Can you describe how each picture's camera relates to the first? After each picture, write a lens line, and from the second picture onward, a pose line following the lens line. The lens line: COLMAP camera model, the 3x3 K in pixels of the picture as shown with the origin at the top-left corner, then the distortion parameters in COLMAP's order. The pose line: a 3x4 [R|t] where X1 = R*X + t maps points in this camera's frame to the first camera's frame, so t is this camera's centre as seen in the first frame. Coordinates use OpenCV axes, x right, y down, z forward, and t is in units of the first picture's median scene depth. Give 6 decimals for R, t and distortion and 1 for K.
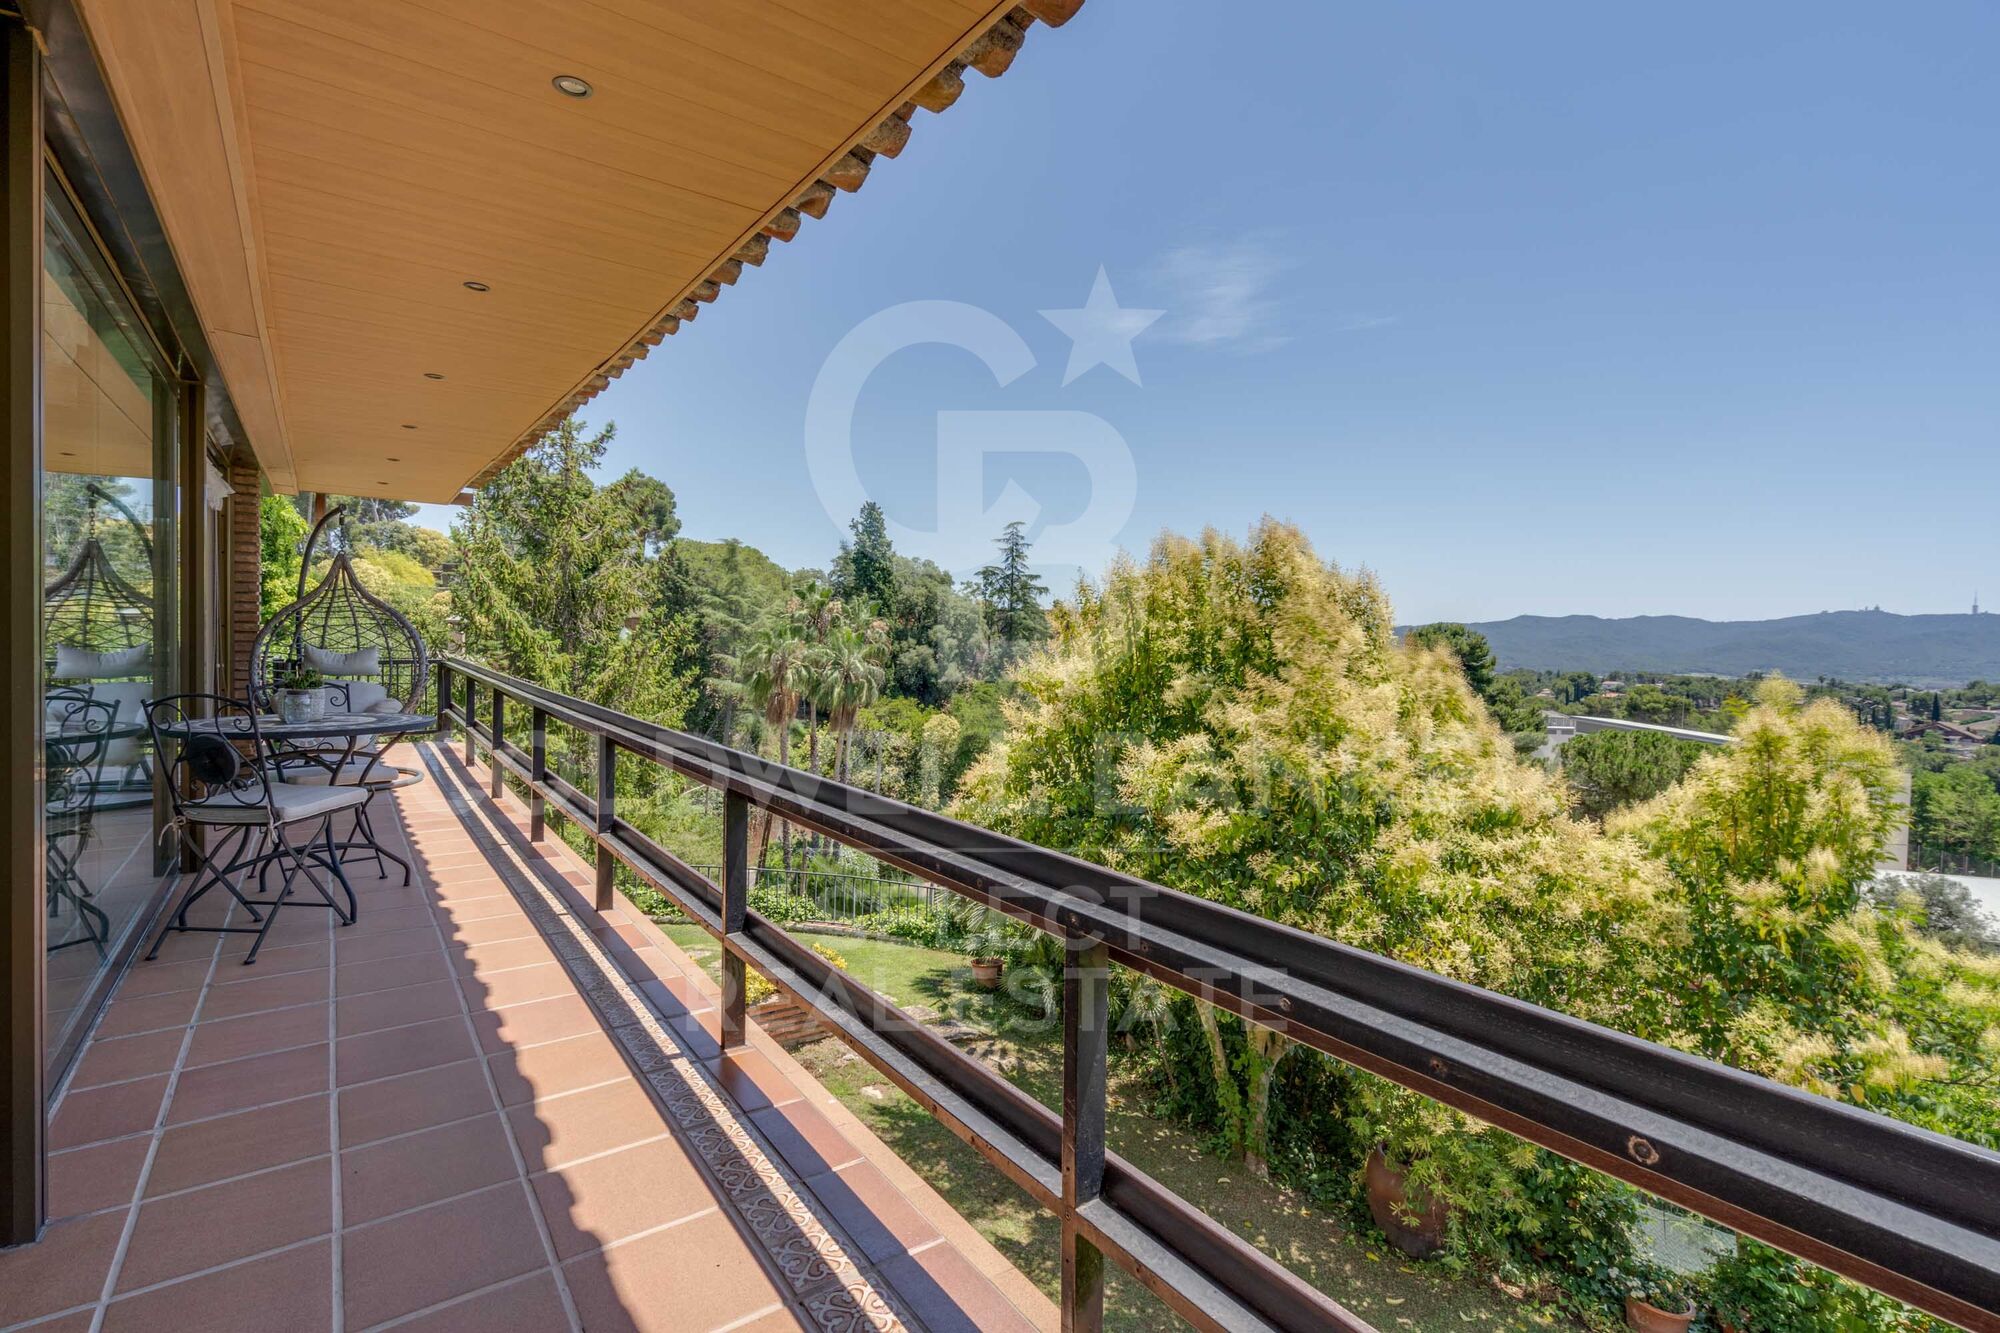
lens RADIAL K [[885.3, 0, 1015.3], [0, 885.3, 639.9], [0, 0, 1]] dist [0.009124, -0.003229]
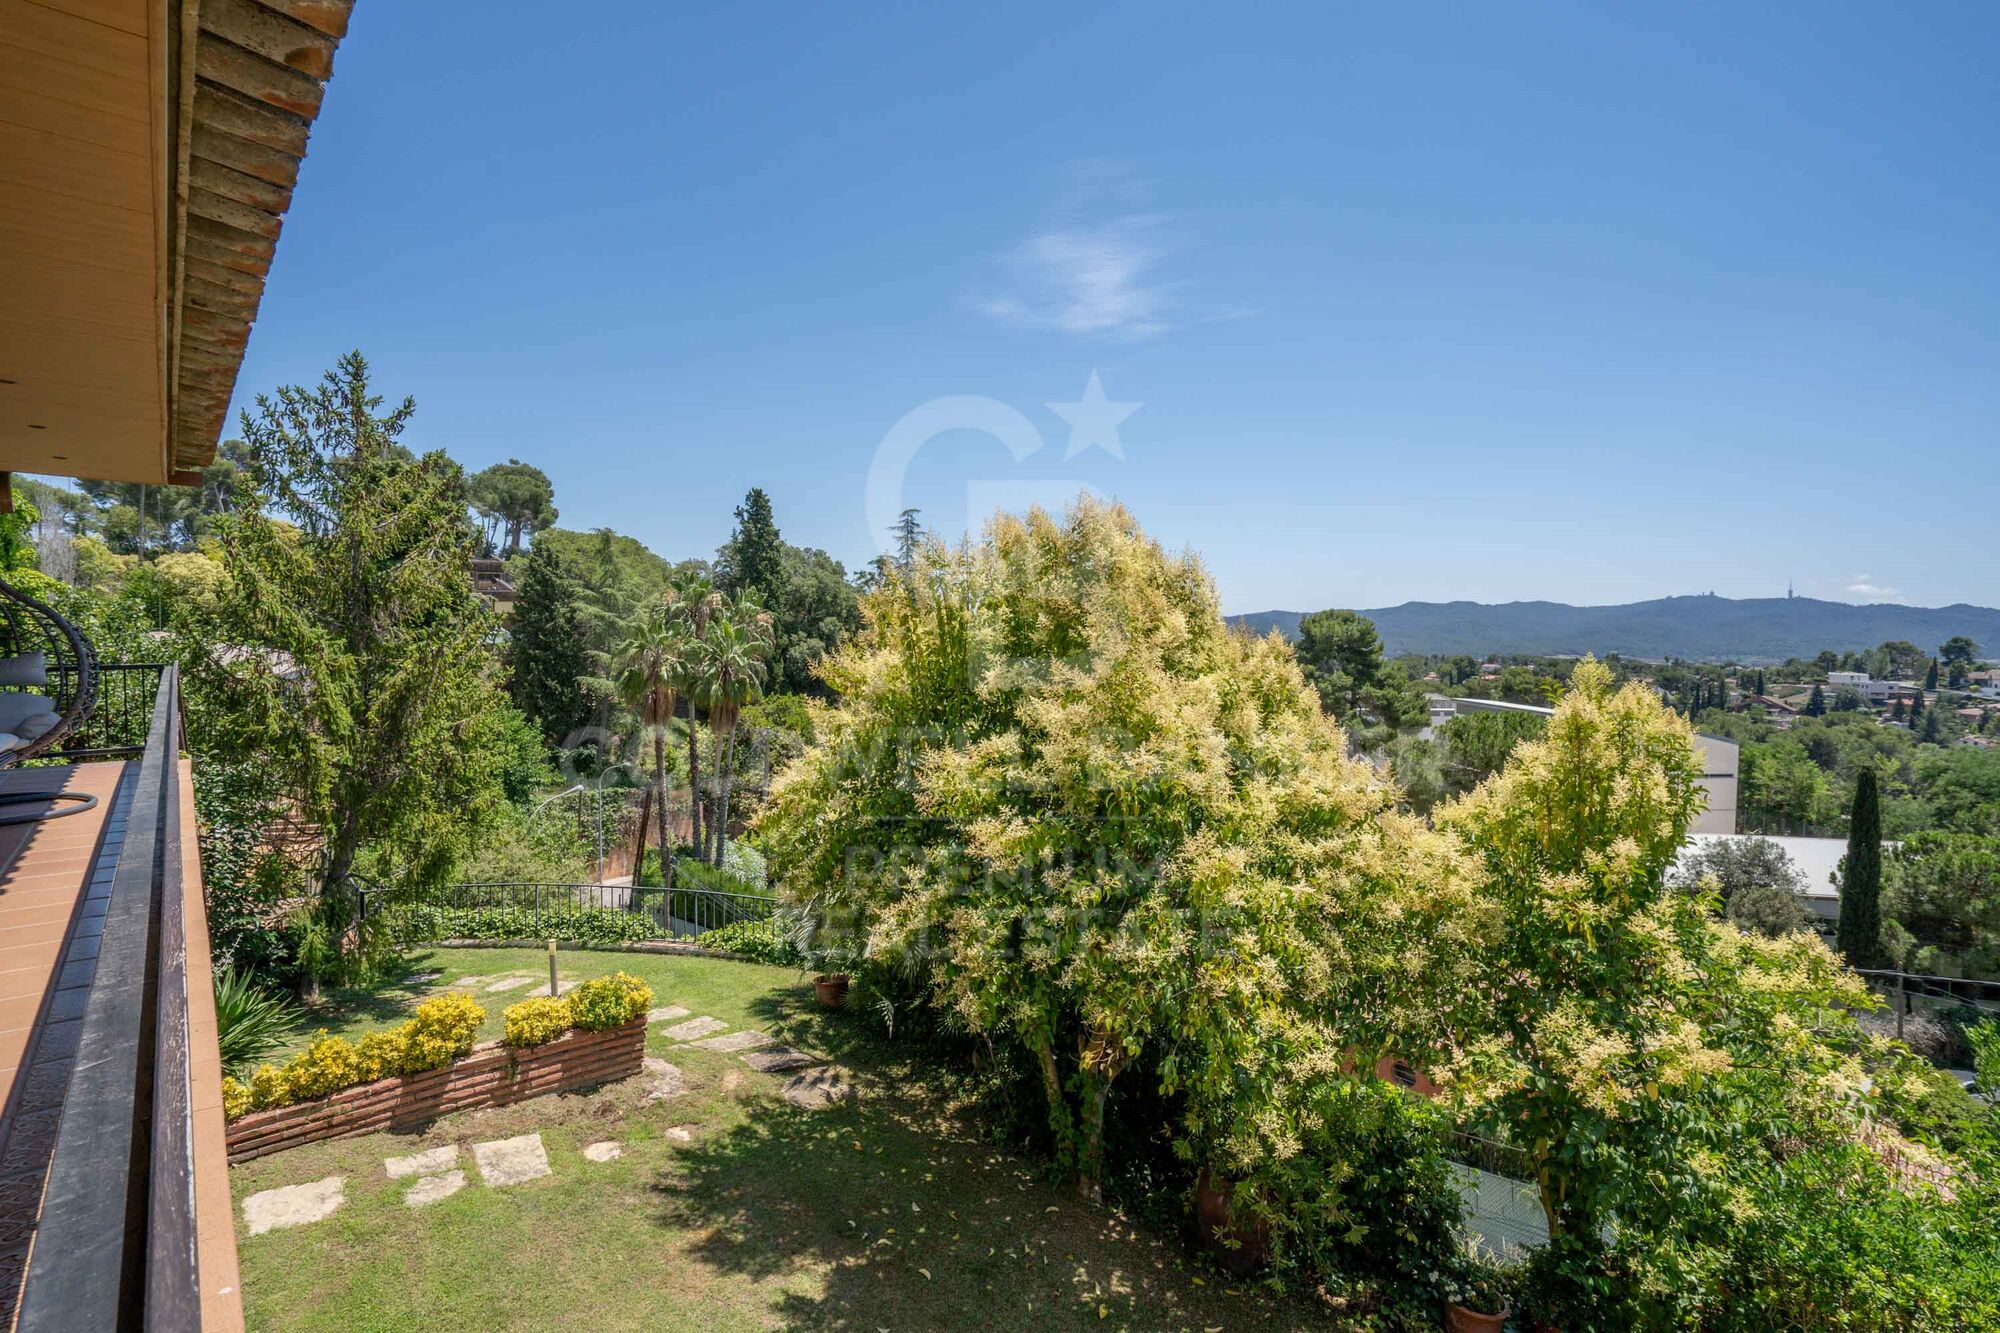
lens RADIAL K [[903.5, 0, 1009.3], [0, 903.5, 636.4], [0, 0, 1]] dist [-0.033225, 0.006793]
pose [[0.995130, -0.012767, 0.097741, 0.100870], [0.012204, 0.999905, 0.006351, 0.001064], [-0.097813, -0.005127, 0.995192, 0.071935]]
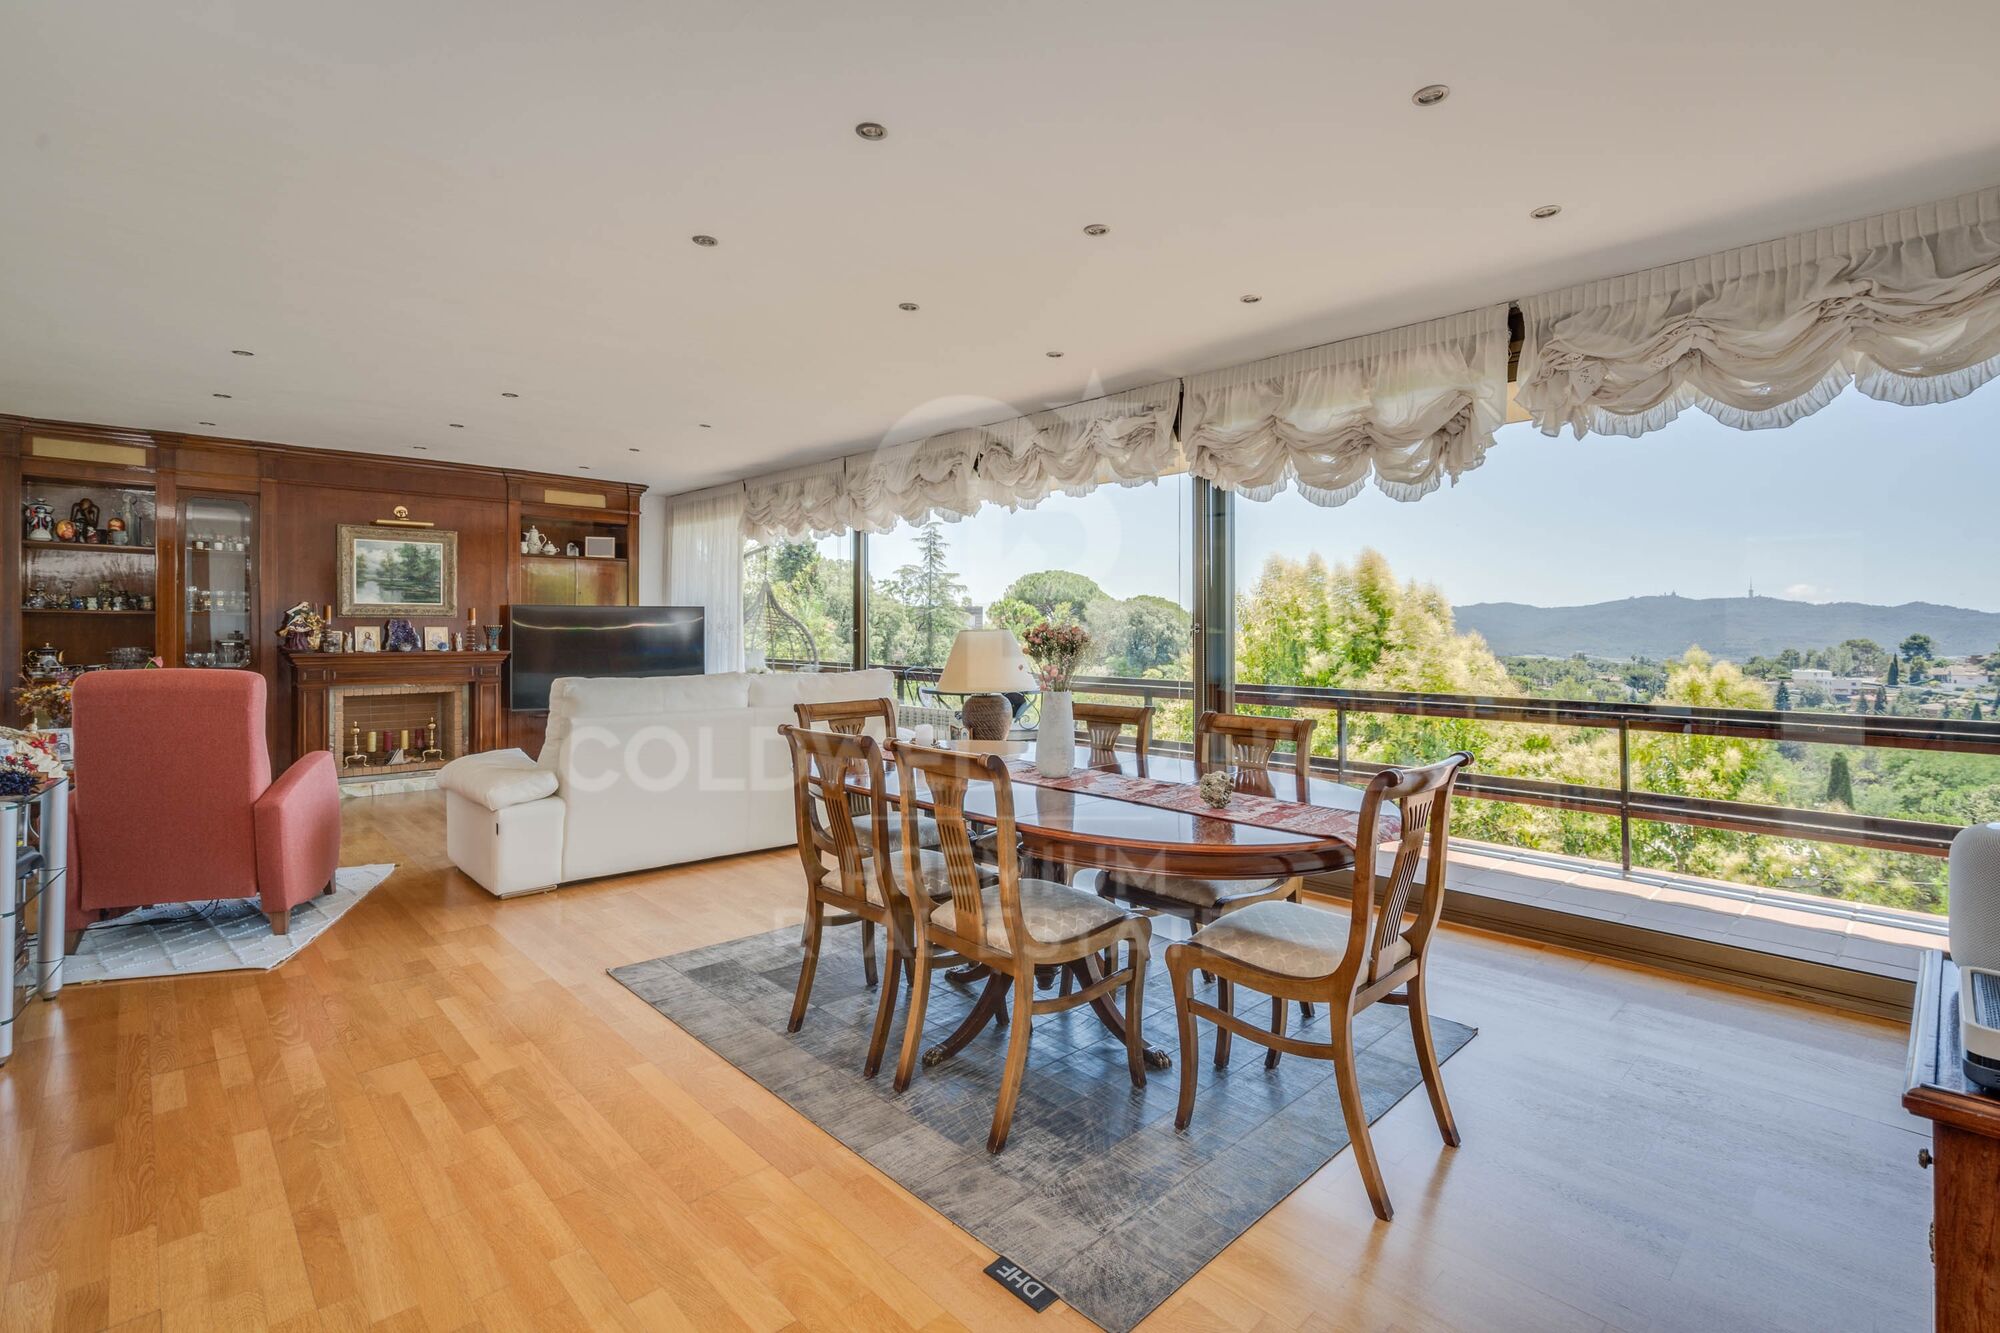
lens RADIAL K [[885.3, 0, 1010.9], [0, 885.3, 617.1], [0, 0, 1]] dist [0.009124, -0.003229]
pose [[0.991516, -0.016287, 0.128964, -0.454388], [0.018988, 0.999625, -0.019739, -0.006148], [-0.128594, 0.022020, 0.991453, -0.346970]]
